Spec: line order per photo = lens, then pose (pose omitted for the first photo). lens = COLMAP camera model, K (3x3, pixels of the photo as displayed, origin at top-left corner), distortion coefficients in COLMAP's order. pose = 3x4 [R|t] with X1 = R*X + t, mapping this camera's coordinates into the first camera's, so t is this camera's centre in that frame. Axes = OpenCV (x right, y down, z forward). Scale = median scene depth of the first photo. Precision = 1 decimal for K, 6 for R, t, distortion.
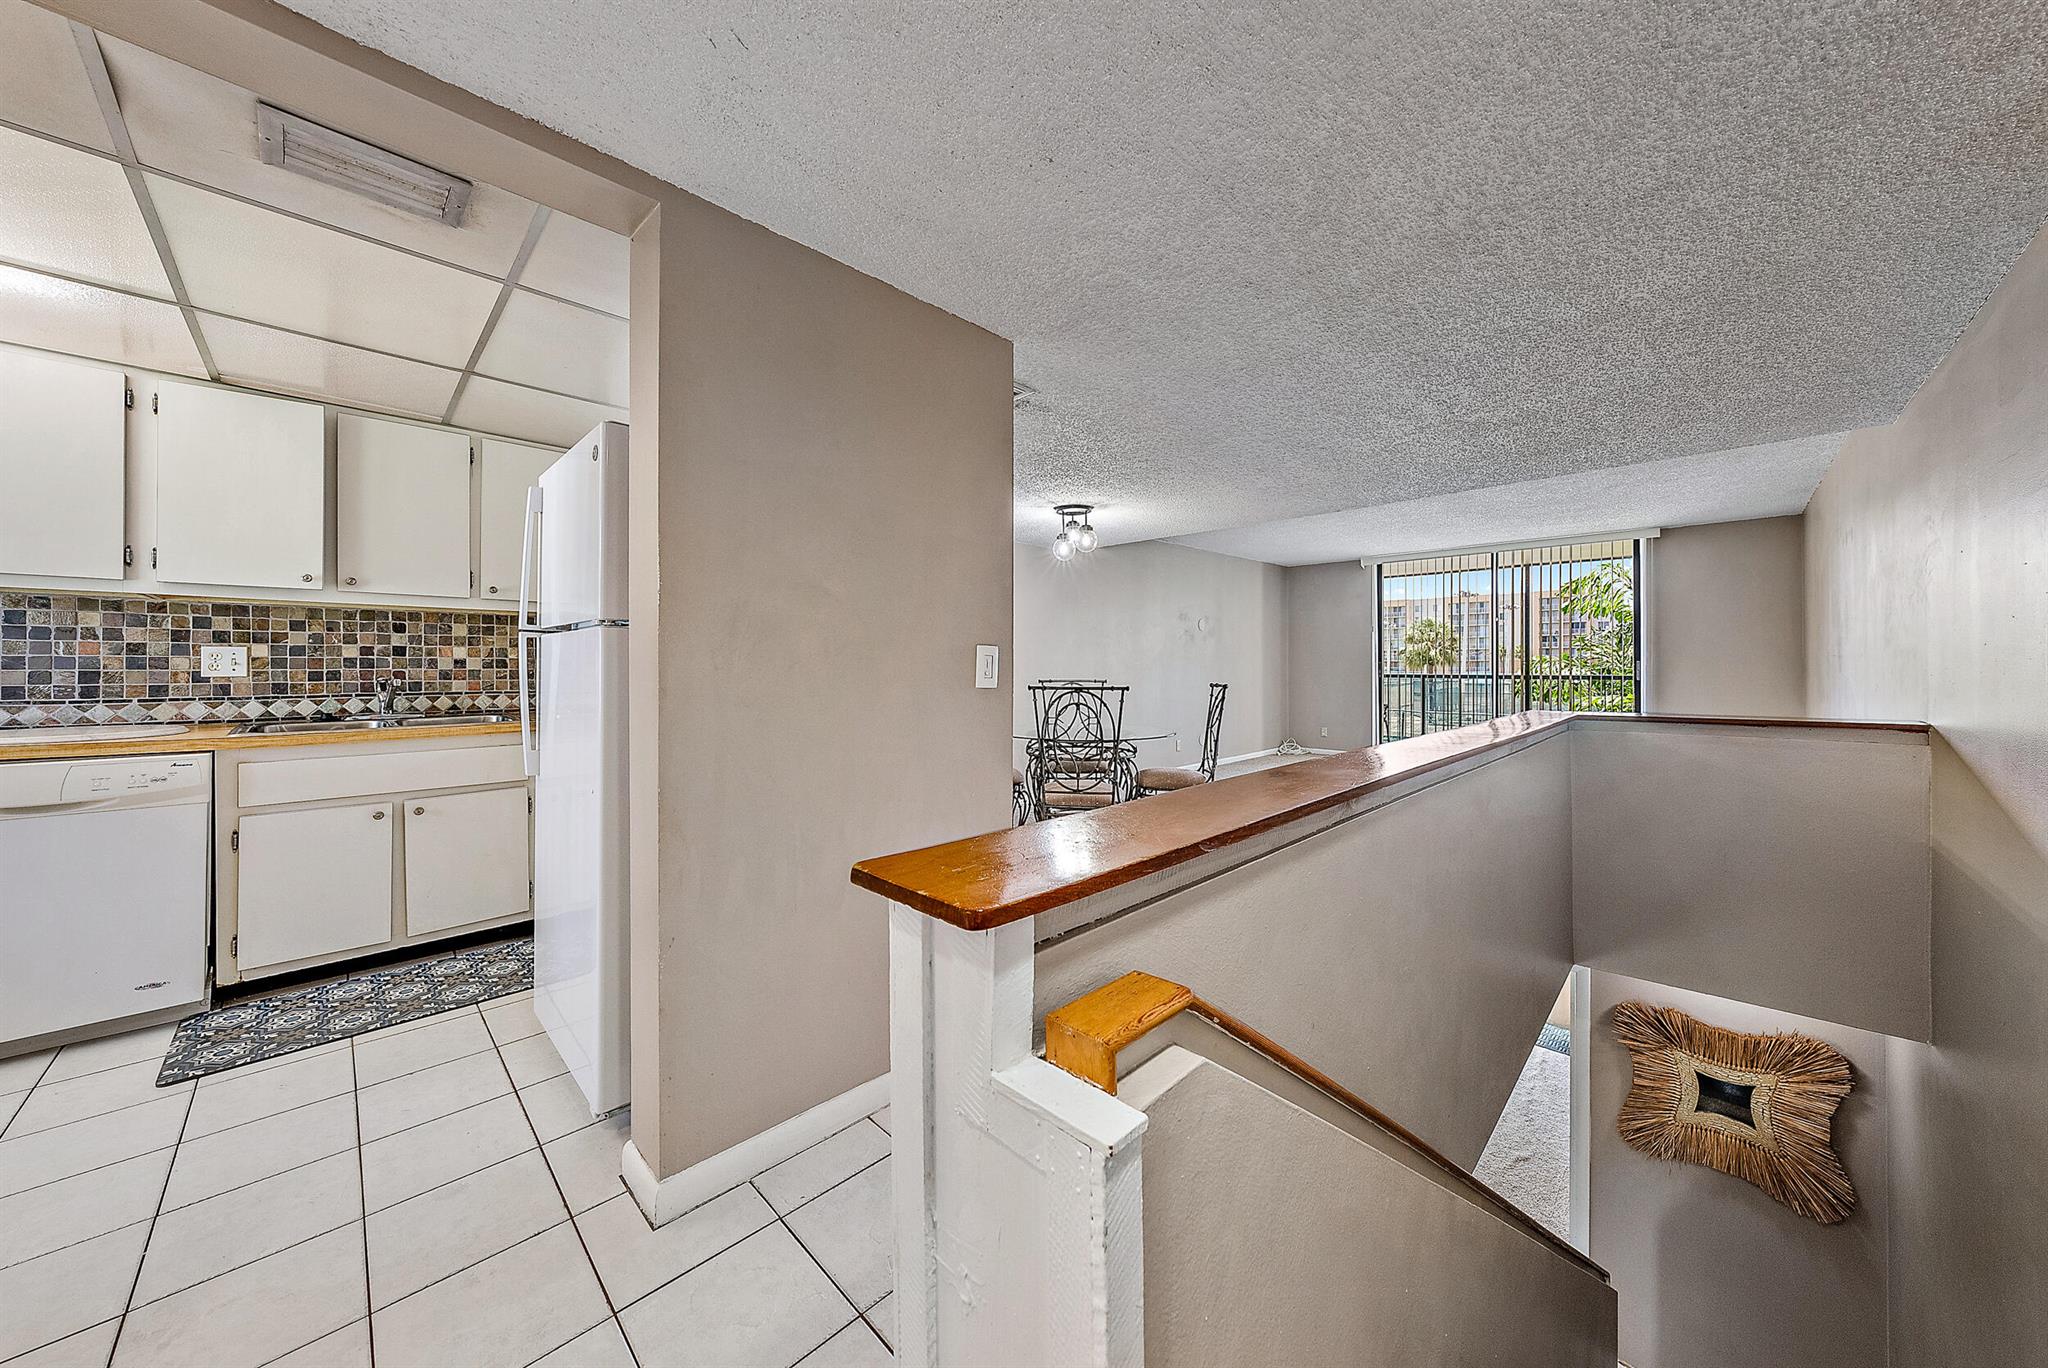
lens RADIAL K [[697.3, 0, 1023.7], [0, 697.3, 665.8], [0, 0, 1]] dist [-0.002487, 0.000049]
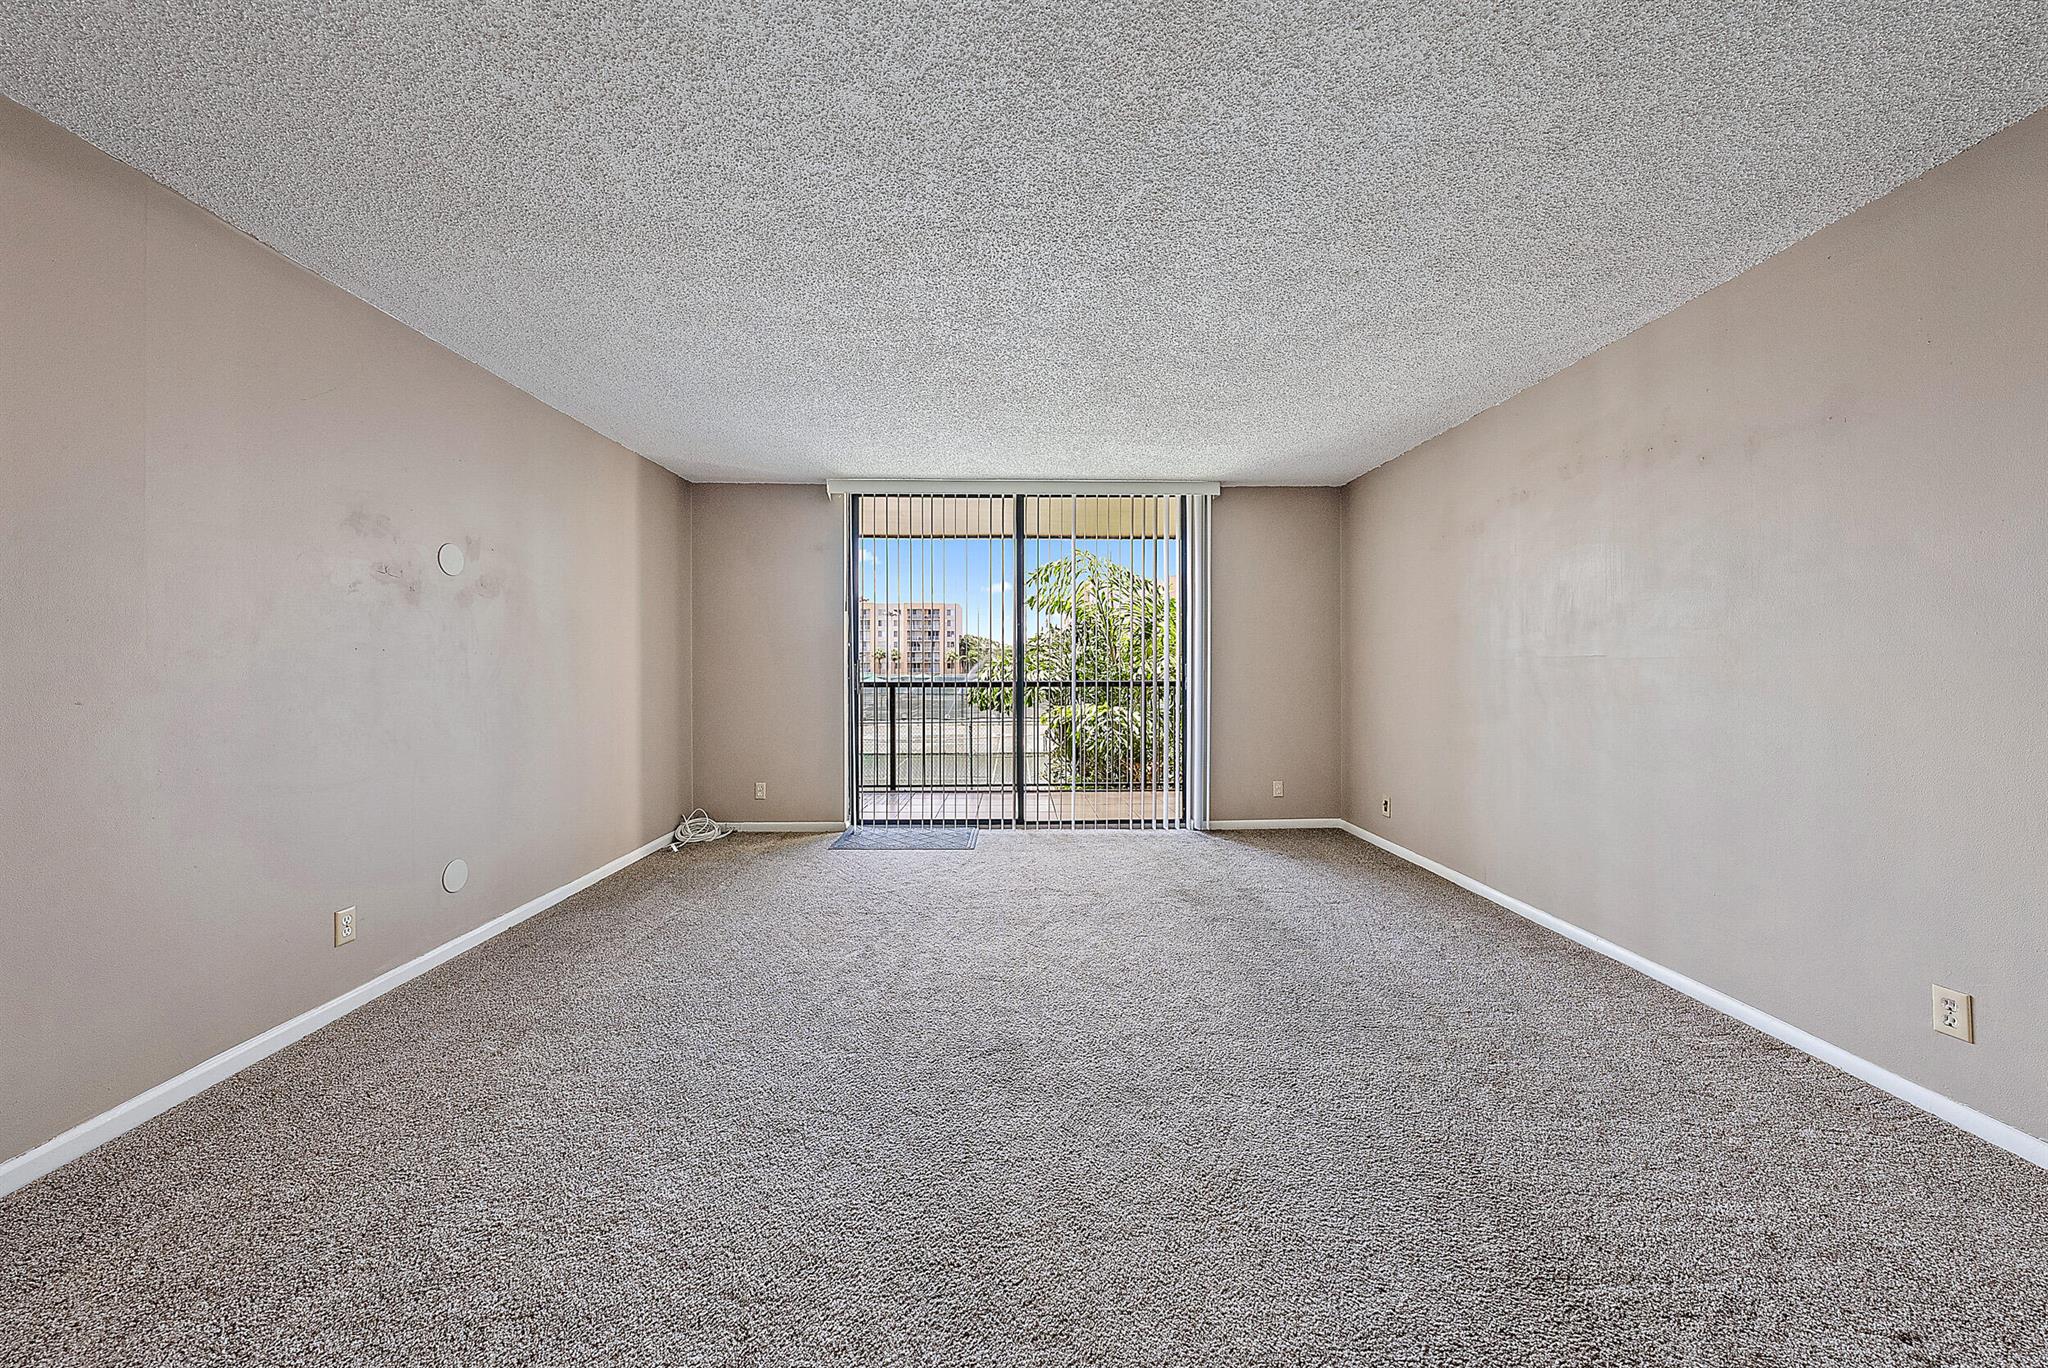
lens RADIAL K [[752.4, 0, 1060.1], [0, 752.4, 669.5], [0, 0, 1]] dist [-0.000631, -0.000341]
pose [[0.672259, -0.004396, 0.740303, 0.470387], [0.003161, 0.999990, 0.003067, -0.005300], [-0.740309, 0.000278, 0.672266, 1.327793]]
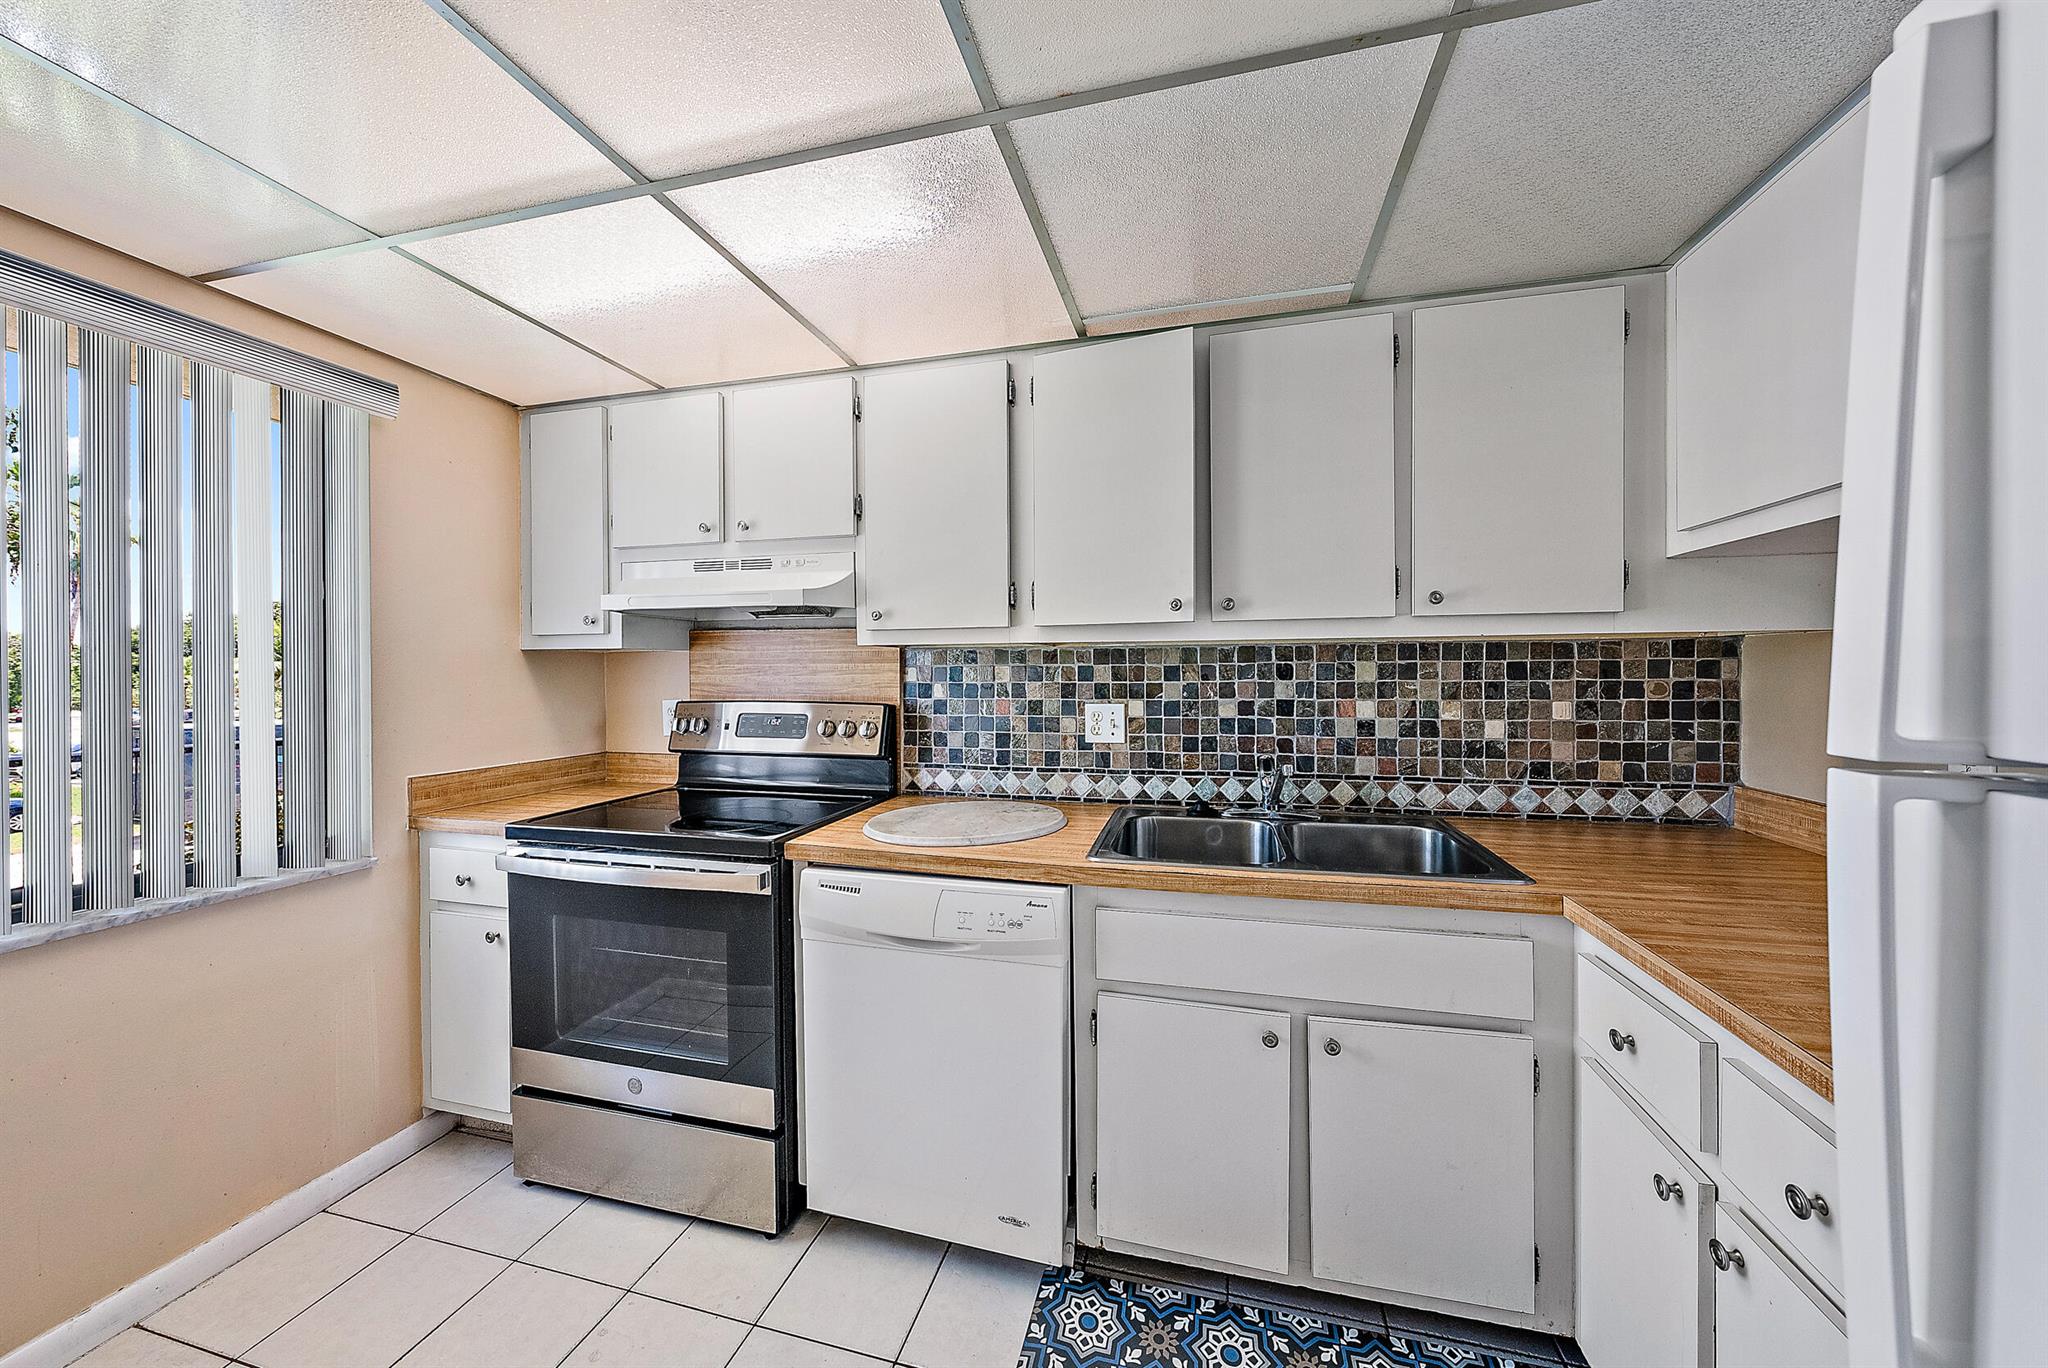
lens RADIAL K [[697.3, 0, 1030.9], [0, 697.3, 676.7], [0, 0, 1]] dist [-0.002487, 0.000049]
pose [[0.505508, -0.000269, -0.862822, -0.475011], [0.008030, 0.999958, 0.004393, -0.055616], [0.862785, -0.009149, 0.505489, 0.487931]]
